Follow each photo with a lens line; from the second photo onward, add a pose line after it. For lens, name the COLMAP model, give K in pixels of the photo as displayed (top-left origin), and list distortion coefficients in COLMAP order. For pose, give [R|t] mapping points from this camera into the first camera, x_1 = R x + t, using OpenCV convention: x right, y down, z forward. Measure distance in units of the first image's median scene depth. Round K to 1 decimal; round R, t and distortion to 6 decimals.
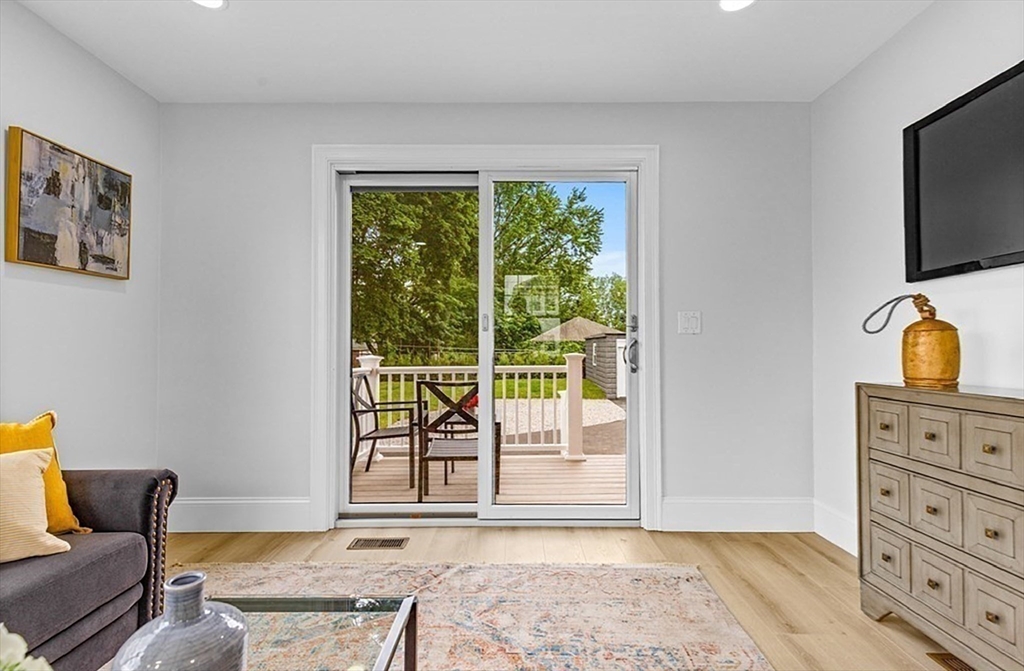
lens RADIAL K [[463.4, 0, 514.6], [0, 463.4, 339.8], [0, 0, 1]] dist [0.003163, 0.000034]
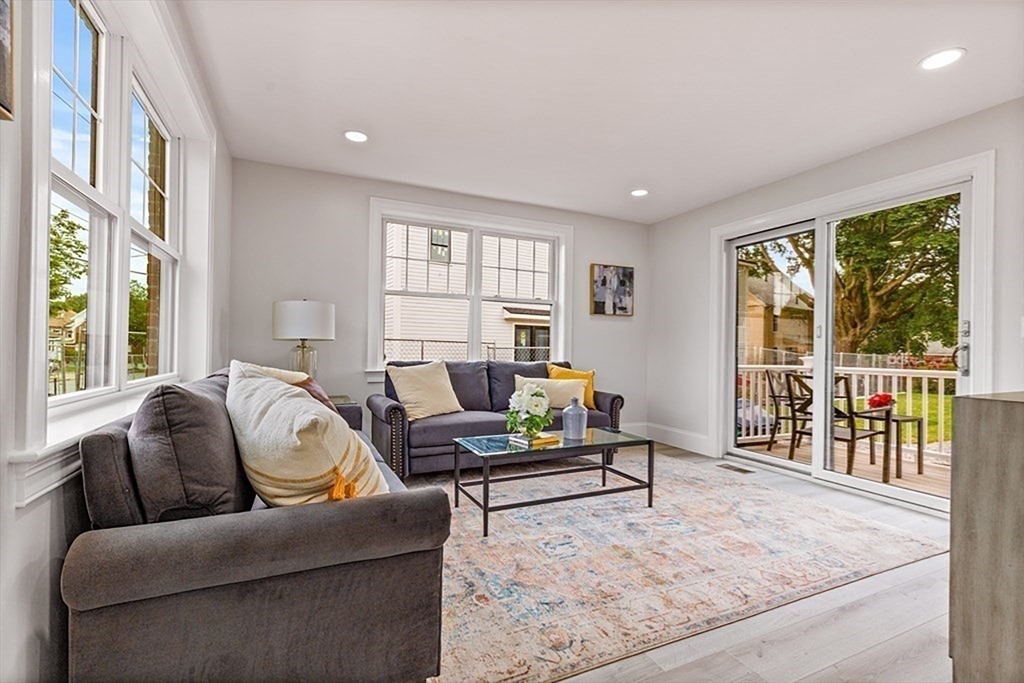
lens RADIAL K [[458.5, 0, 513.7], [0, 458.5, 344.6], [0, 0, 1]] dist [0.005154, -0.000083]
pose [[0.421631, 0.002168, -0.906765, 0.963143], [0.000046, 0.999997, 0.002412, -0.002290], [0.906768, -0.001058, 0.421630, -0.442634]]
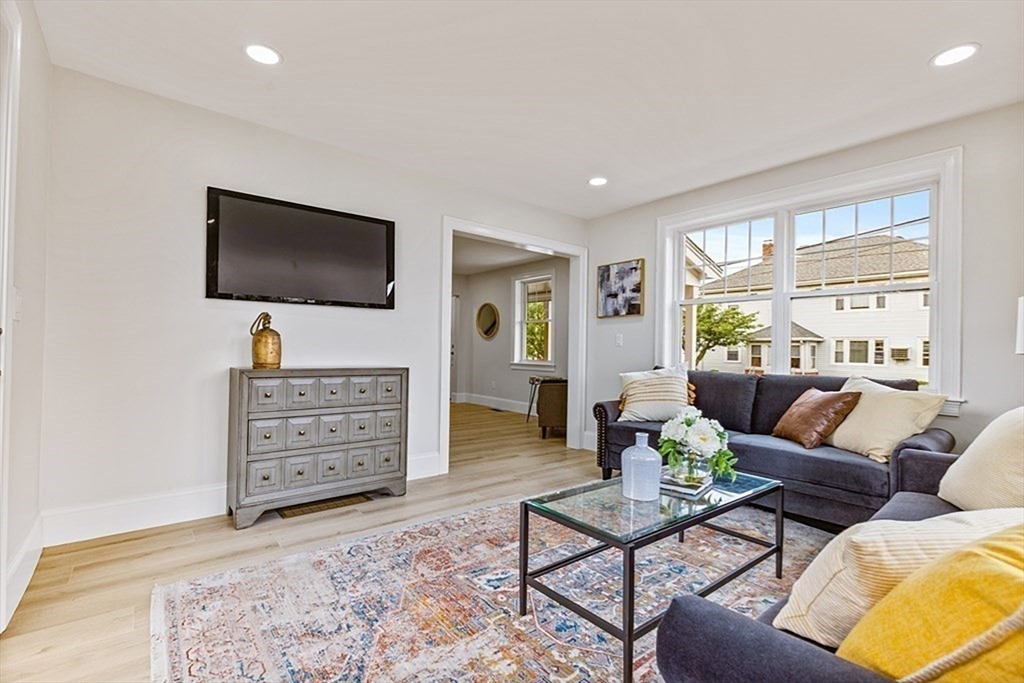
lens RADIAL K [[458.5, 0, 513.7], [0, 458.5, 344.6], [0, 0, 1]] dist [0.005154, -0.000083]
pose [[-0.625352, -0.005091, 0.780326, -0.753873], [-0.029544, 0.999416, -0.017157, 0.013910], [-0.779783, -0.033783, -0.625138, 1.061189]]
